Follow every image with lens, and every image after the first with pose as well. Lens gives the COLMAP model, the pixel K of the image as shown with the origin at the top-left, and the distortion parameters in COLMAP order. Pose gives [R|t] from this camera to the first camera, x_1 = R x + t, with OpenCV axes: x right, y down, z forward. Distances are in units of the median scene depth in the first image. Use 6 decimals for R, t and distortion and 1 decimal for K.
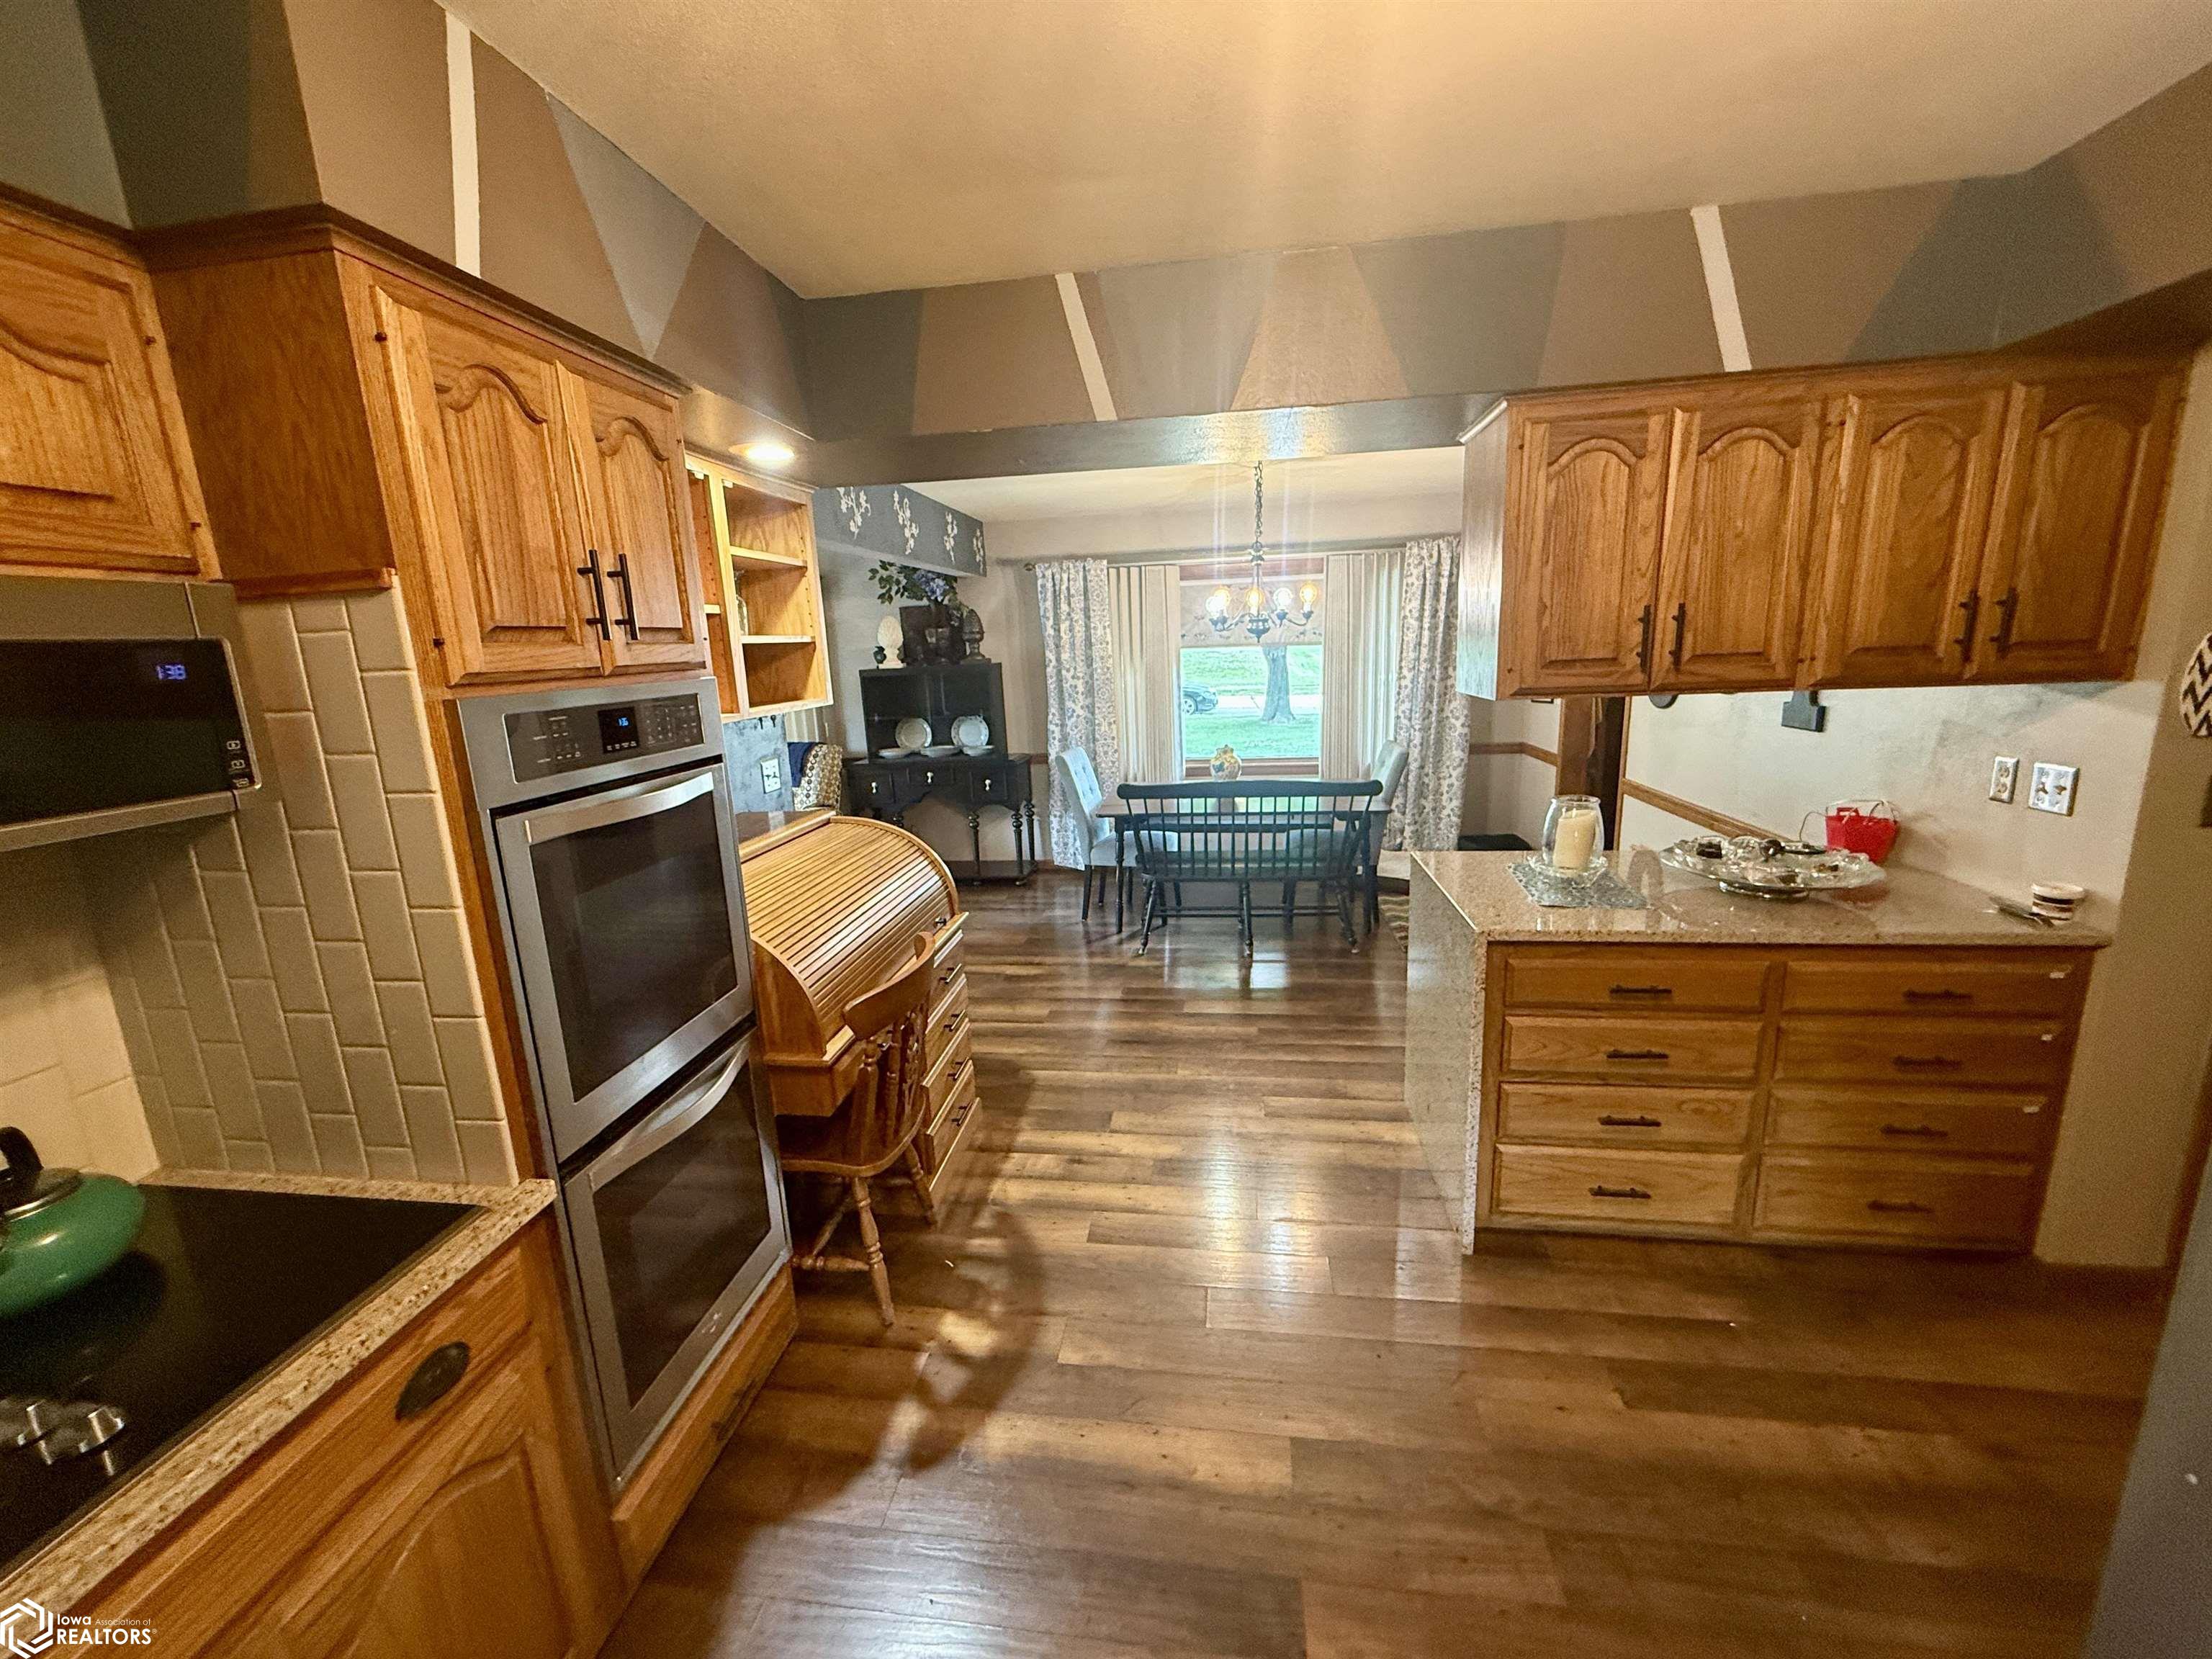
lens RADIAL K [[885.3, 0, 1101.3], [0, 885.3, 828.3], [0, 0, 1]] dist [-0.000142, -0.000388]
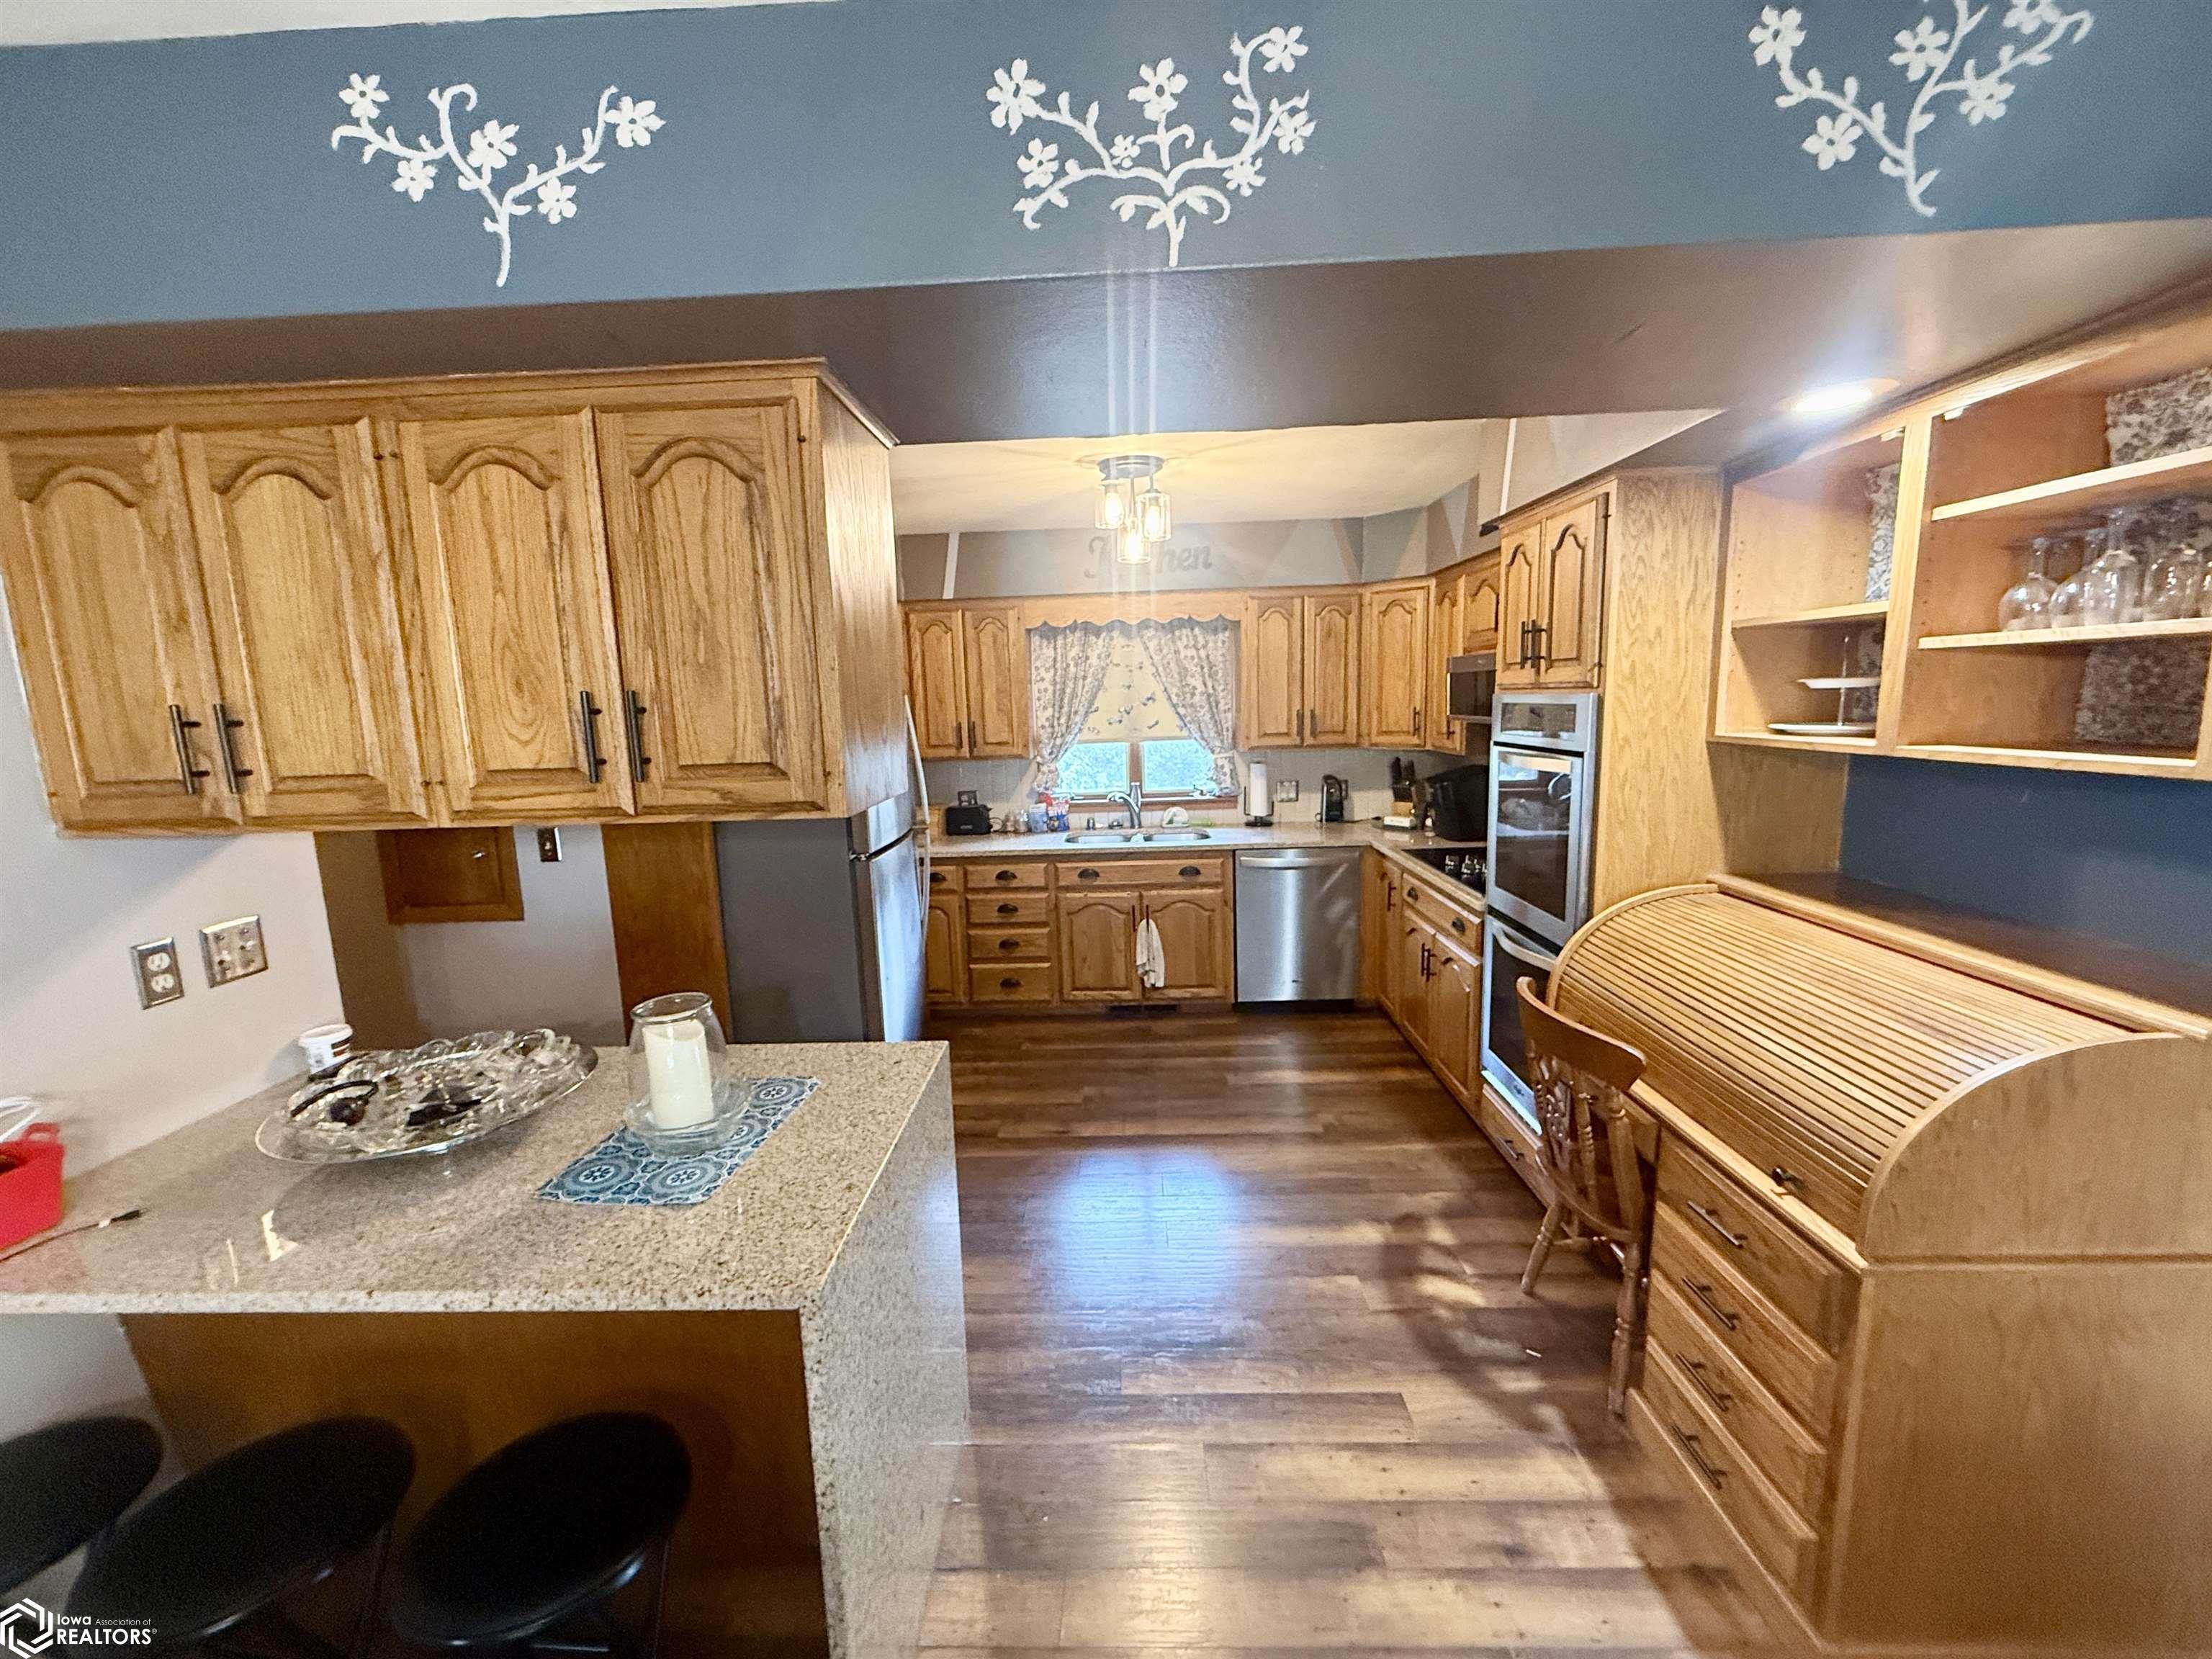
lens RADIAL K [[885.3, 0, 1096.9], [0, 885.3, 829.8], [0, 0, 1]] dist [-0.000142, -0.000388]
pose [[-0.991651, 0.091163, -0.091195, 0.337494], [0.053117, 0.933236, 0.355315, -0.390320], [0.117498, 0.347505, -0.930287, 1.767373]]
